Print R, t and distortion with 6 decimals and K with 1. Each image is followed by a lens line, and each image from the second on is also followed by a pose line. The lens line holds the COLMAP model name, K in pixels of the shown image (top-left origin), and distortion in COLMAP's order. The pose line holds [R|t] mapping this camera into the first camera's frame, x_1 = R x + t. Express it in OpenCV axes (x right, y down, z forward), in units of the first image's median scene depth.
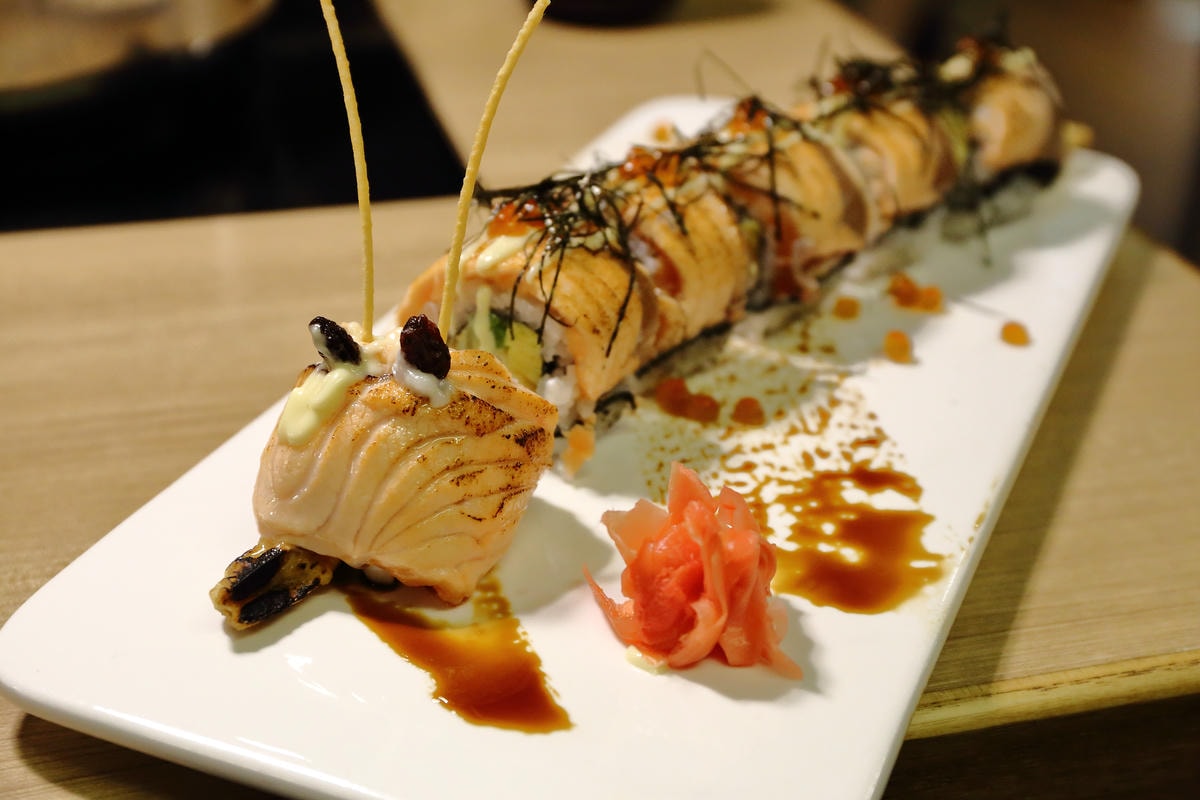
lens RADIAL K [[1781.9, 0, 597.7], [0, 1781.9, 398.2], [0, 0, 1]] dist [0.014263, 0.000000]
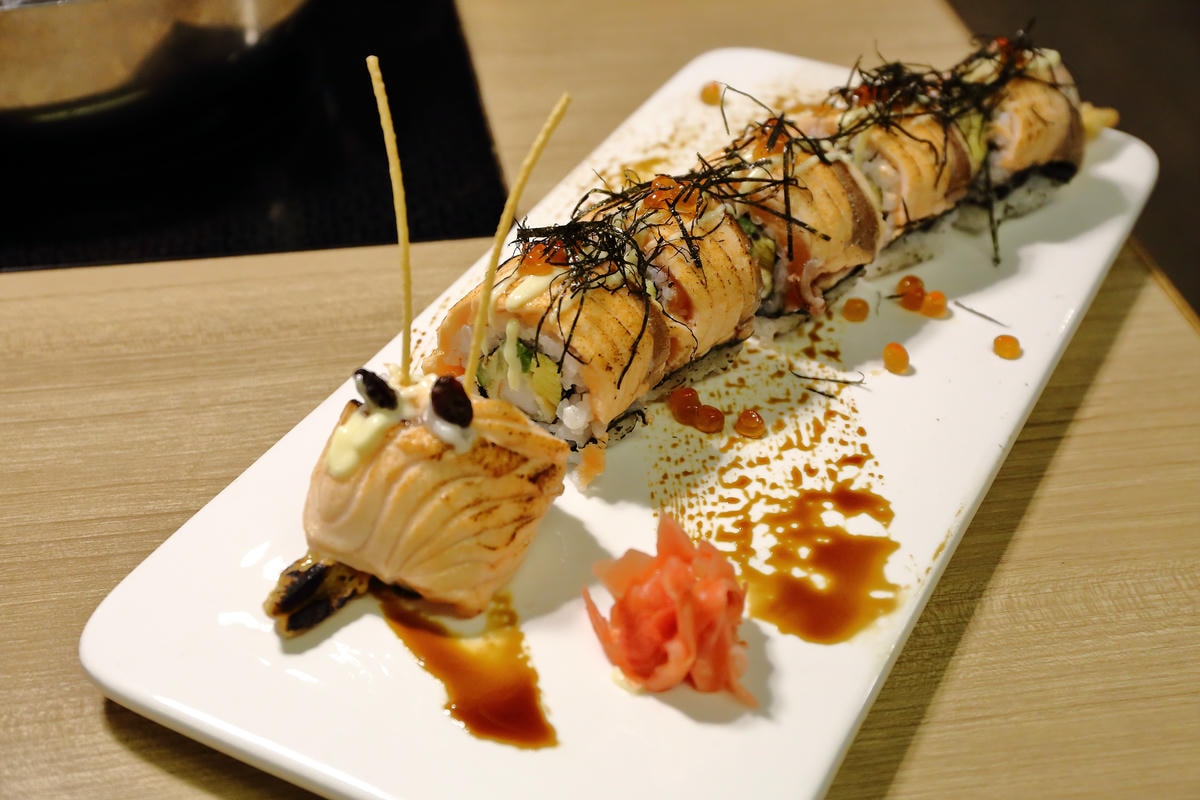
lens RADIAL K [[1781.9, 0, 592.0], [0, 1781.9, 400.9], [0, 0, 1]] dist [0.014263, 0.000000]
pose [[0.997243, 0.048604, -0.056069, 0.053895], [-0.040553, 0.989778, 0.136731, -0.175006], [0.062141, -0.134080, 0.989020, -0.124655]]
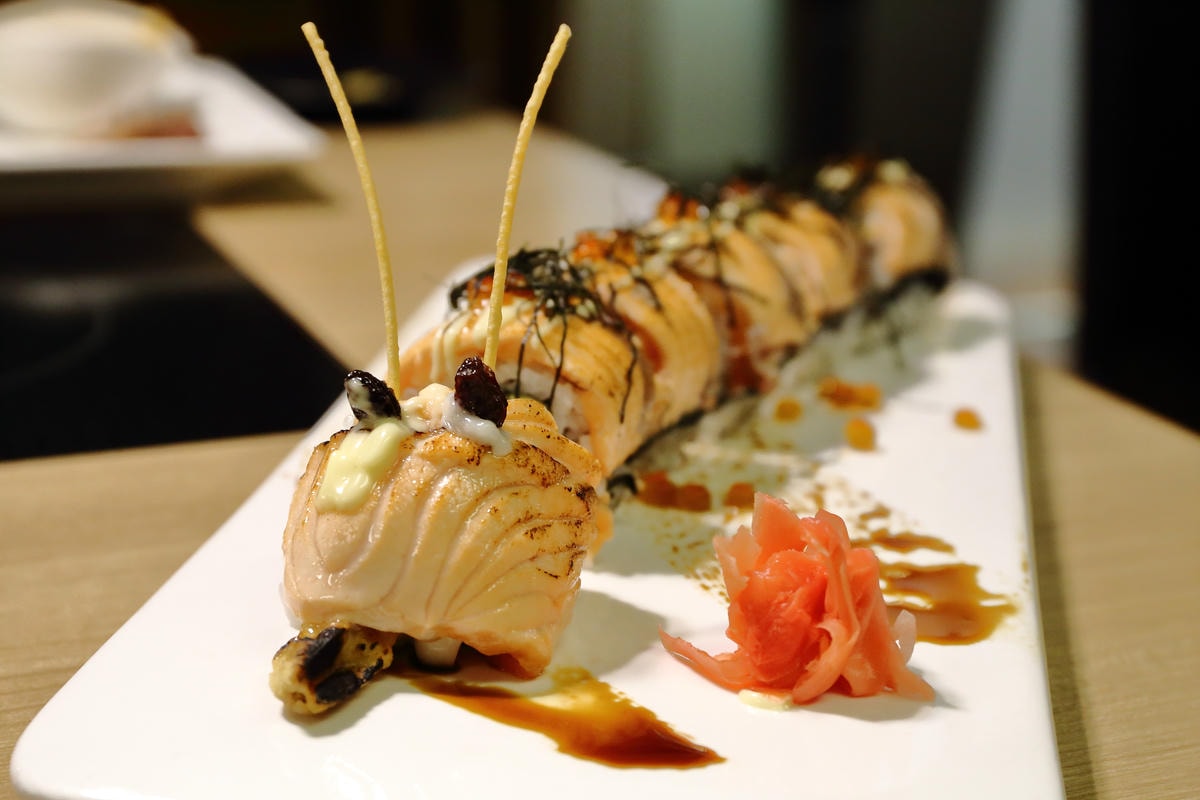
lens RADIAL K [[2122.2, 0, 606.1], [0, 2122.2, 407.2], [0, 0, 1]] dist [0.026595, 0.000000]
pose [[0.970723, -0.062210, 0.232008, -0.265109], [0.101568, 0.981589, -0.161761, 0.148999], [-0.217673, 0.180590, 0.959169, -0.054568]]
